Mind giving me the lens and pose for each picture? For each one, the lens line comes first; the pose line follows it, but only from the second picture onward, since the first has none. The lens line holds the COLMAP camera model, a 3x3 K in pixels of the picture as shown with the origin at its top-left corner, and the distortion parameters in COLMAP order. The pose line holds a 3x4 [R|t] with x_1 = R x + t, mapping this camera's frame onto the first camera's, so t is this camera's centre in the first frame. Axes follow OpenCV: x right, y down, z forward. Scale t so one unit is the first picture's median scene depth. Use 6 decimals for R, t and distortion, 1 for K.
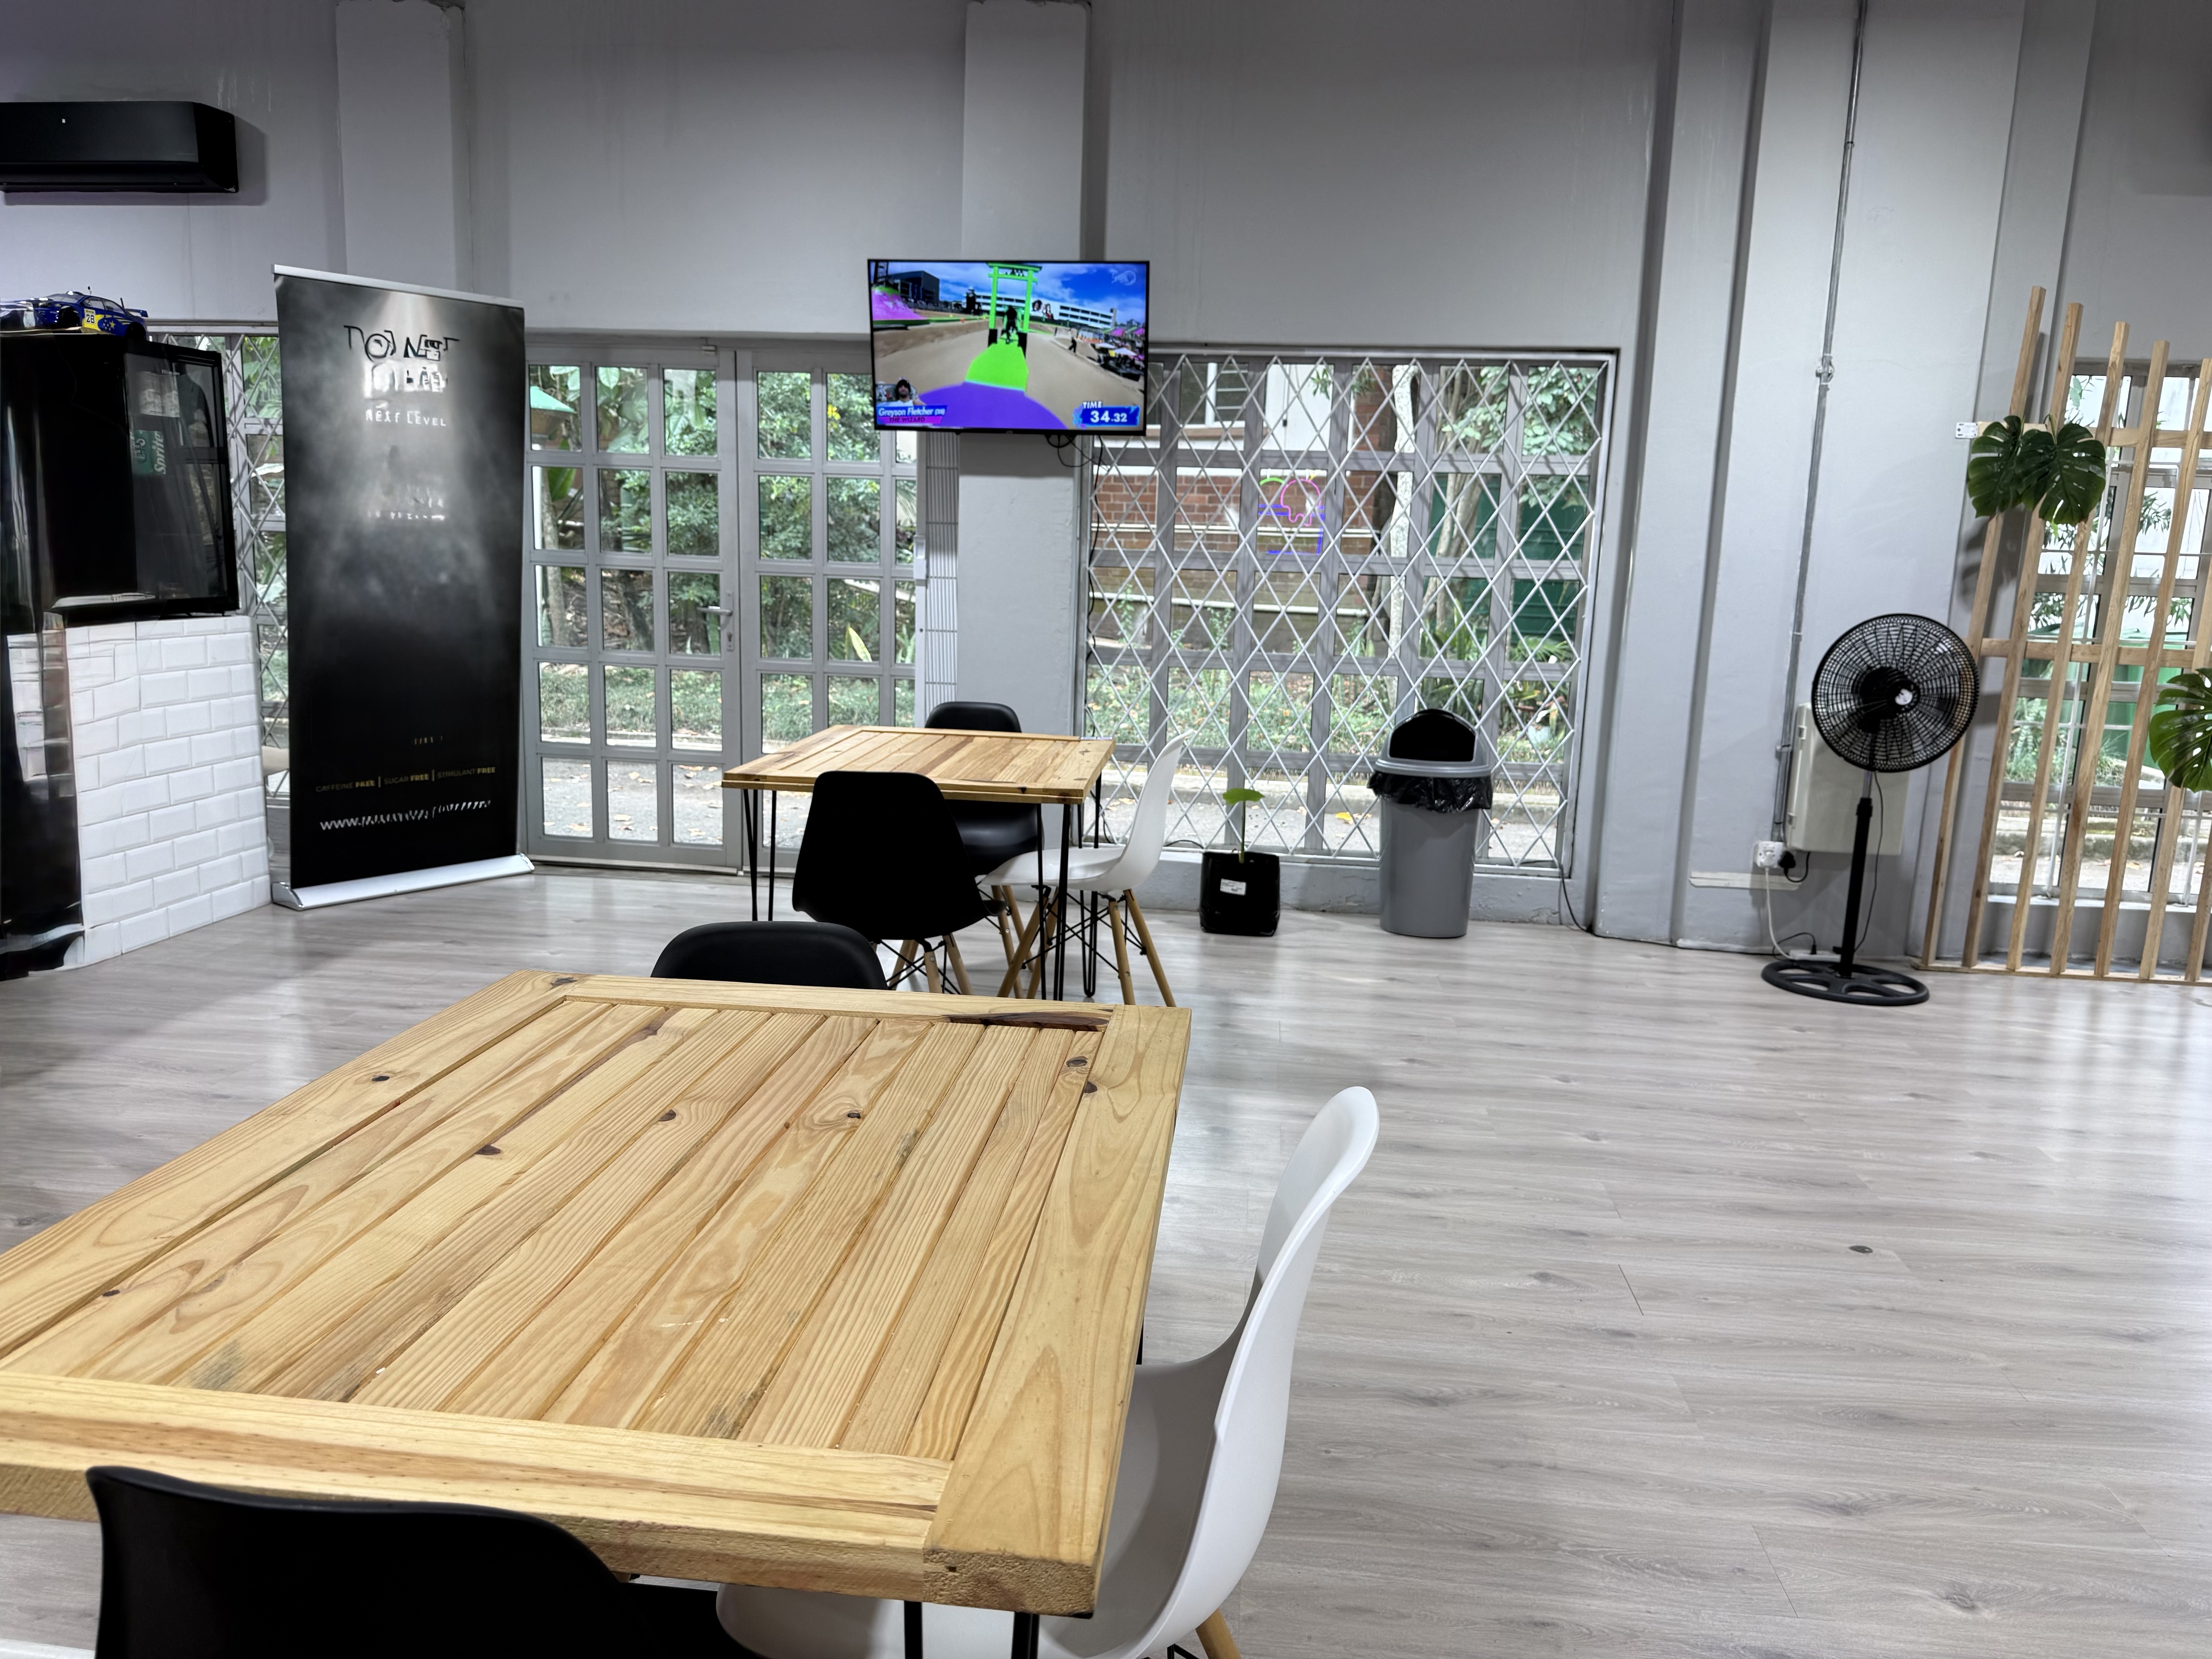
lens RADIAL K [[1561.1, 0, 1113.2], [0, 1561.1, 832.8], [0, 0, 1]] dist [0.039508, -0.057521]
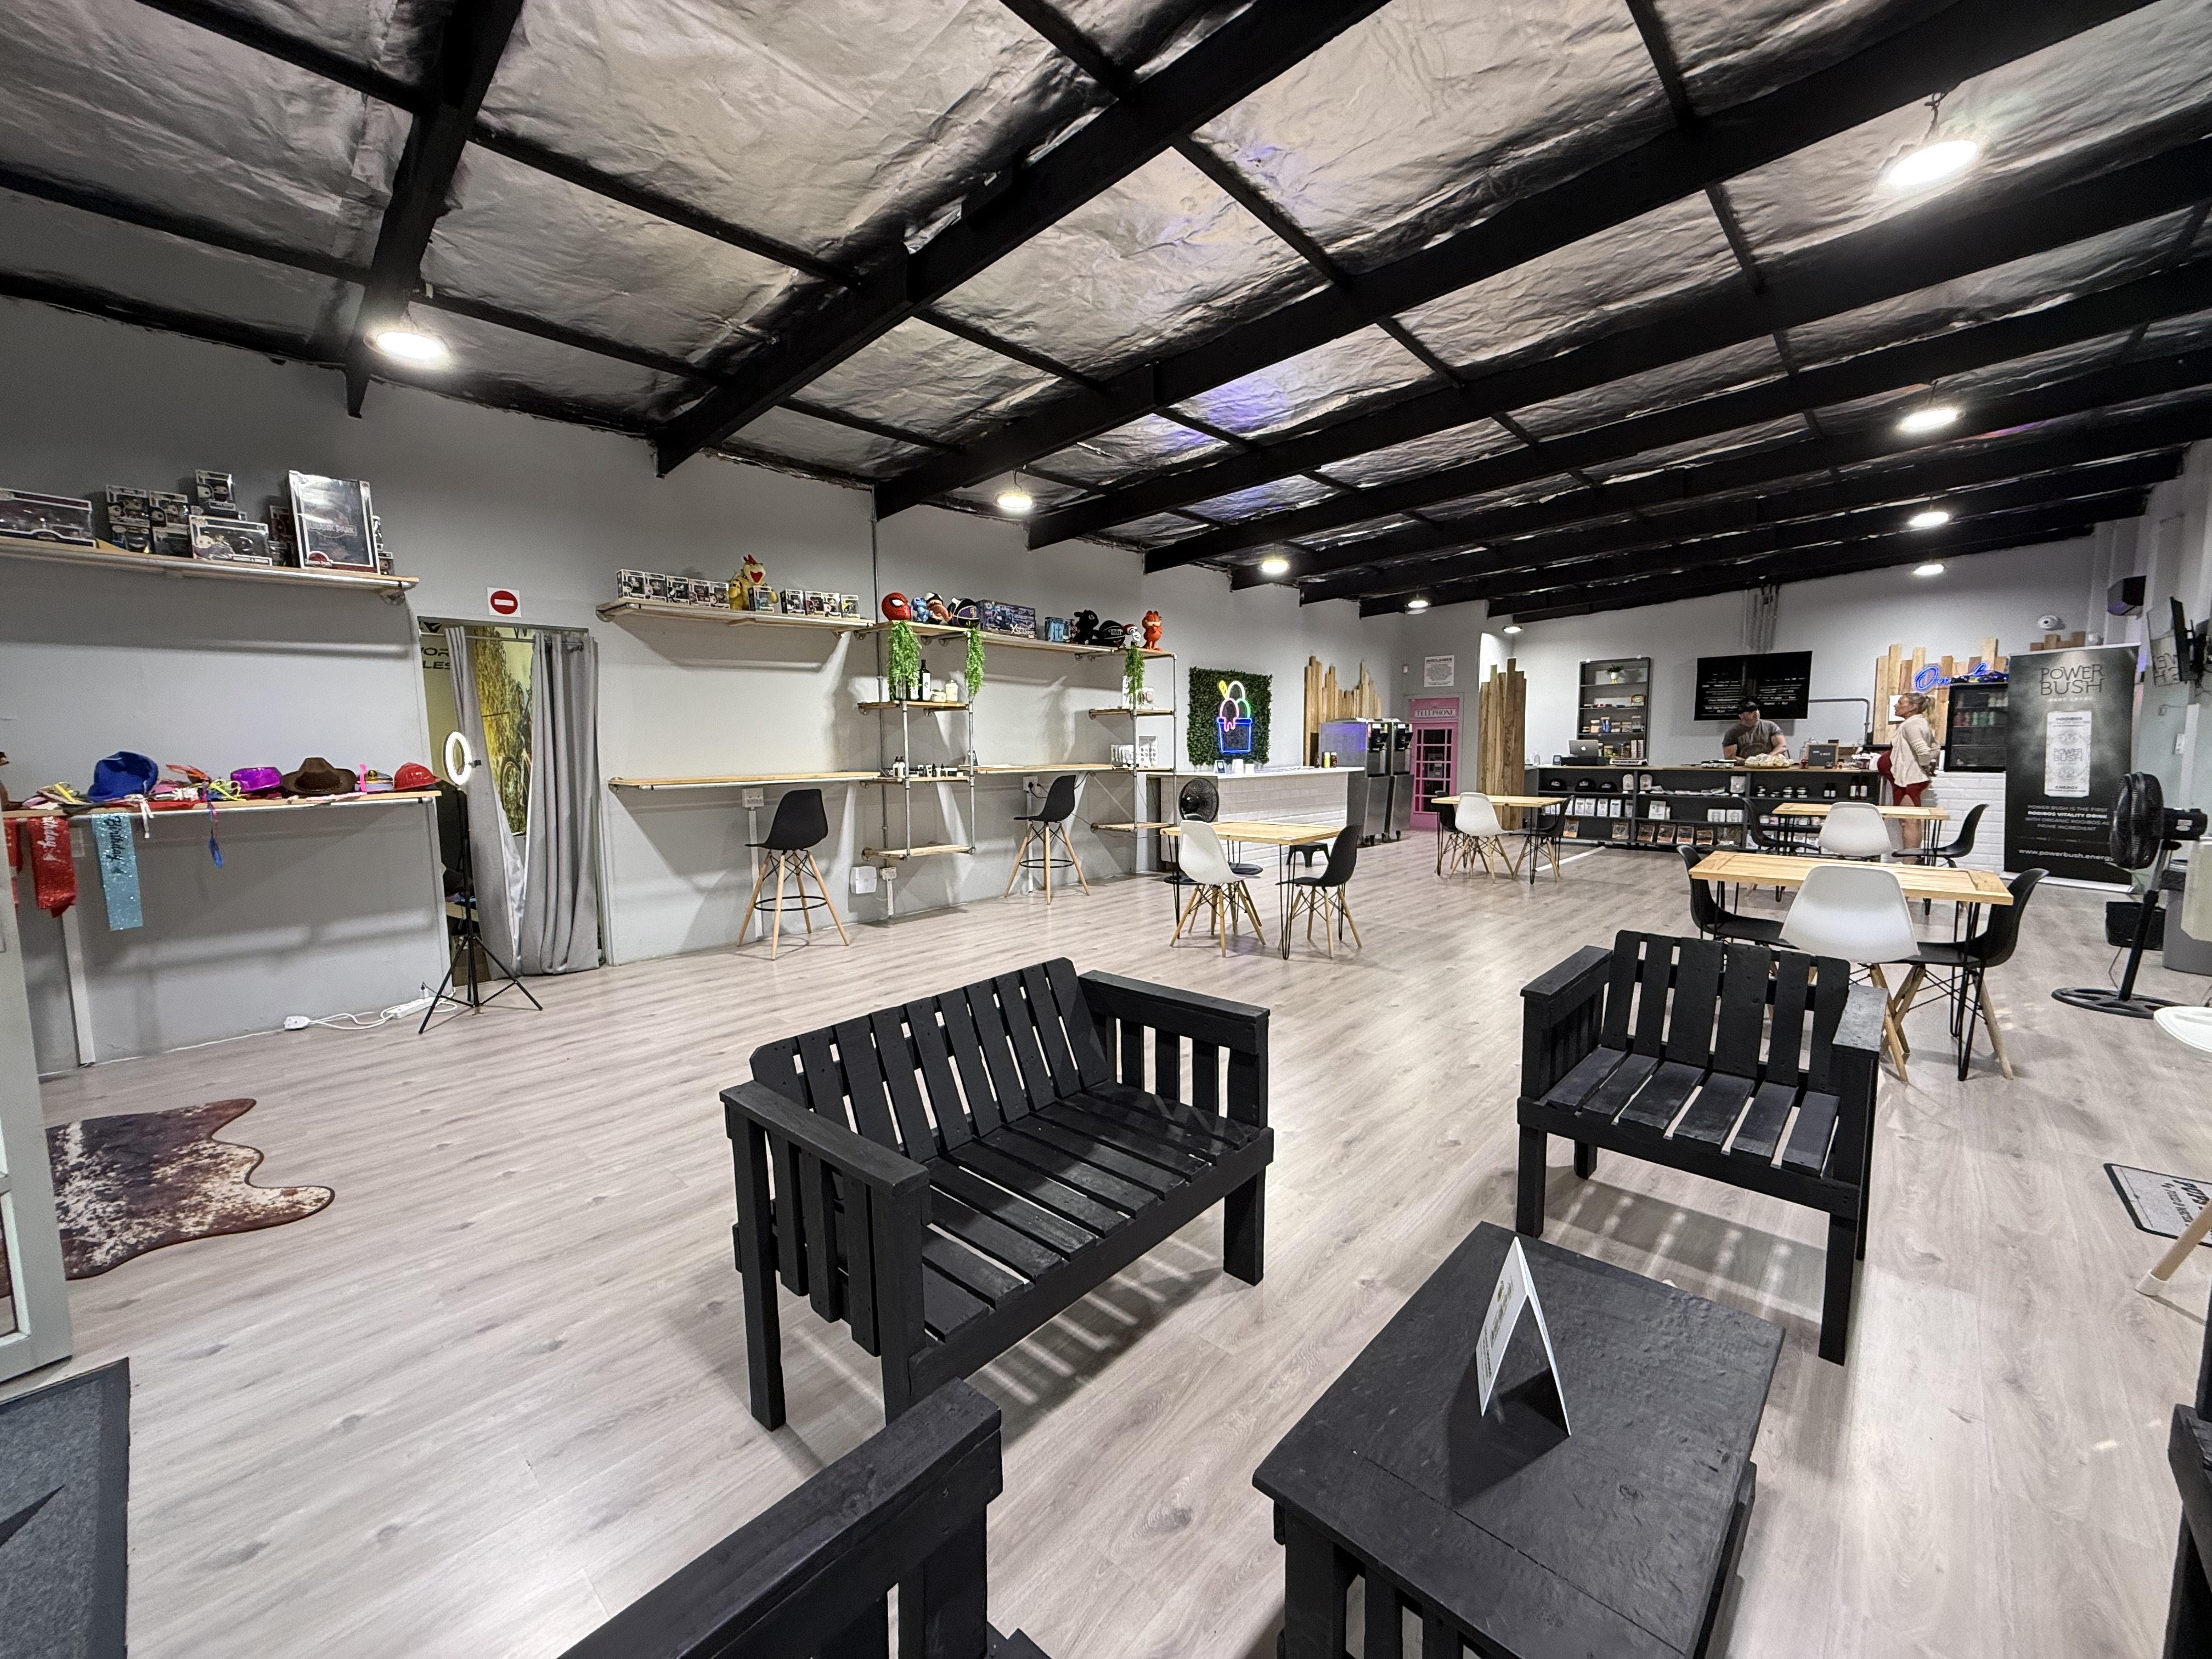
lens RADIAL K [[881.0, 0, 1099.6], [0, 881.0, 830.0], [0, 0, 1]] dist [-0.000769, 0.000660]
pose [[-0.593400, 0.054351, -0.803070, 1.769329], [-0.151134, 0.972448, 0.177490, -0.074390], [0.790591, 0.226694, -0.568837, 0.649643]]
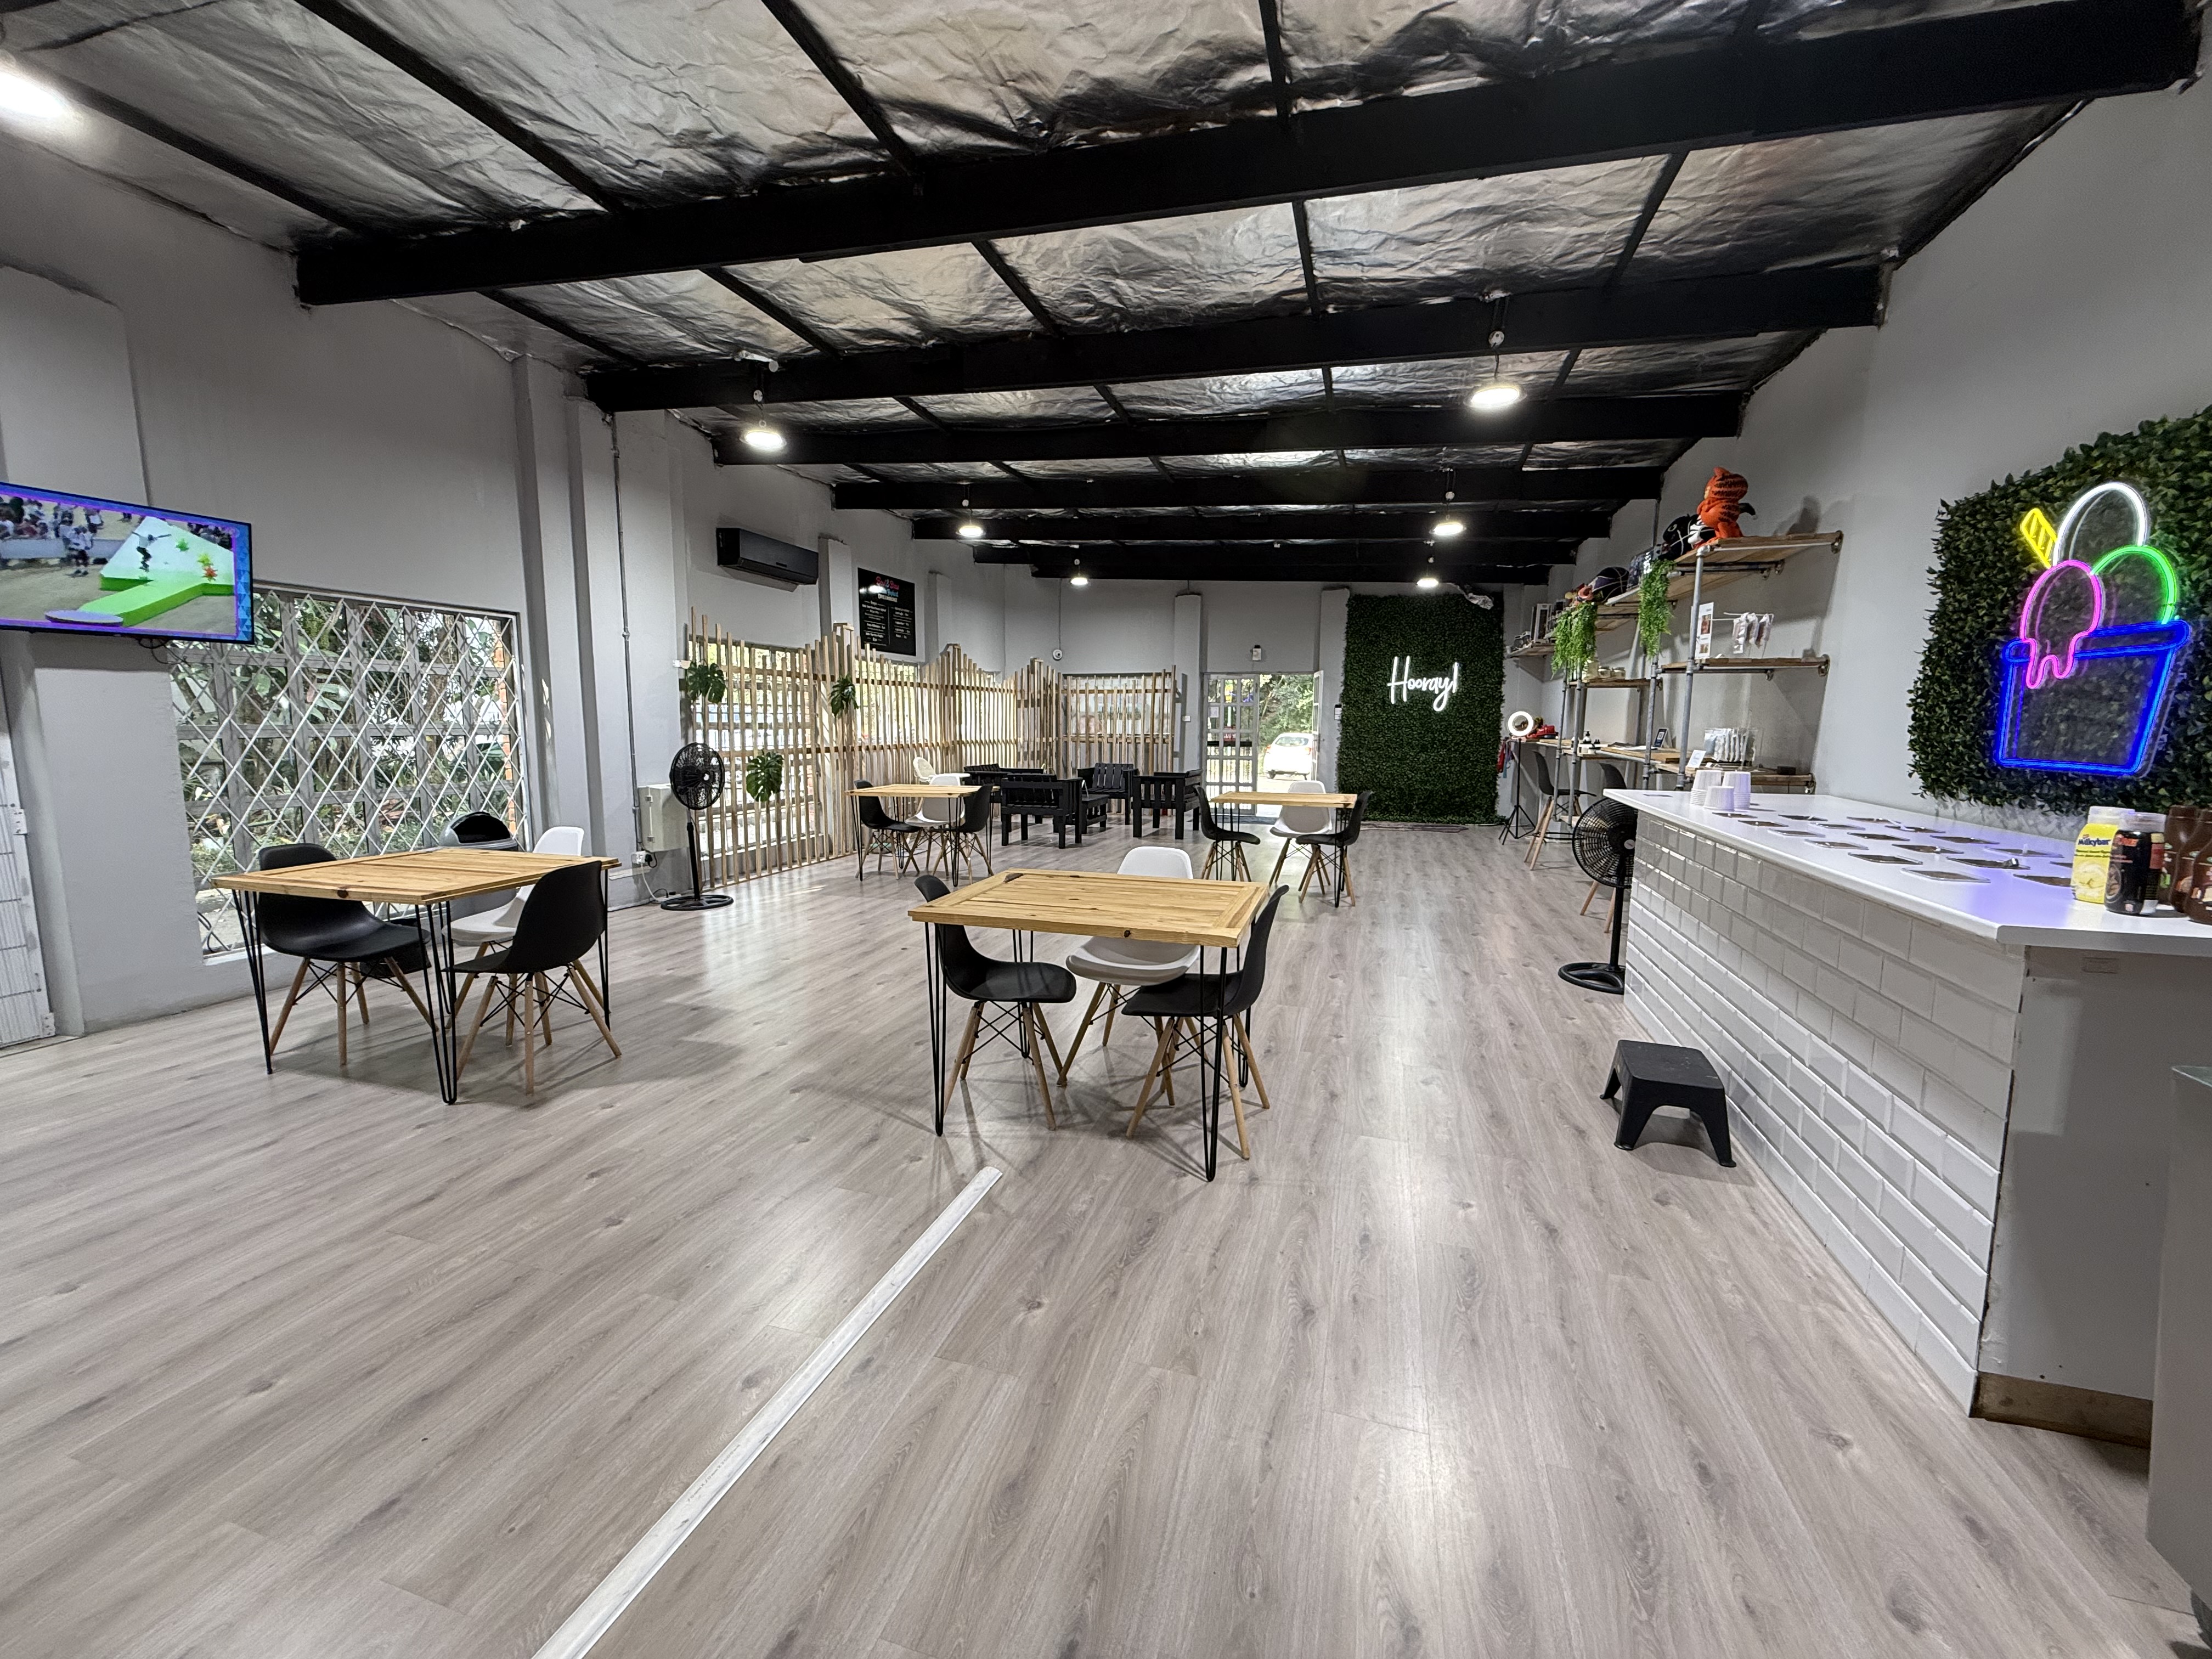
lens RADIAL K [[881.0, 0, 1099.6], [0, 881.0, 830.0], [0, 0, 1]] dist [-0.000769, 0.000660]
pose [[0.187270, -0.155906, 0.969857, -0.655134], [0.175462, 0.976755, 0.123135, -0.063854], [-0.966511, 0.147114, 0.210273, 0.145569]]
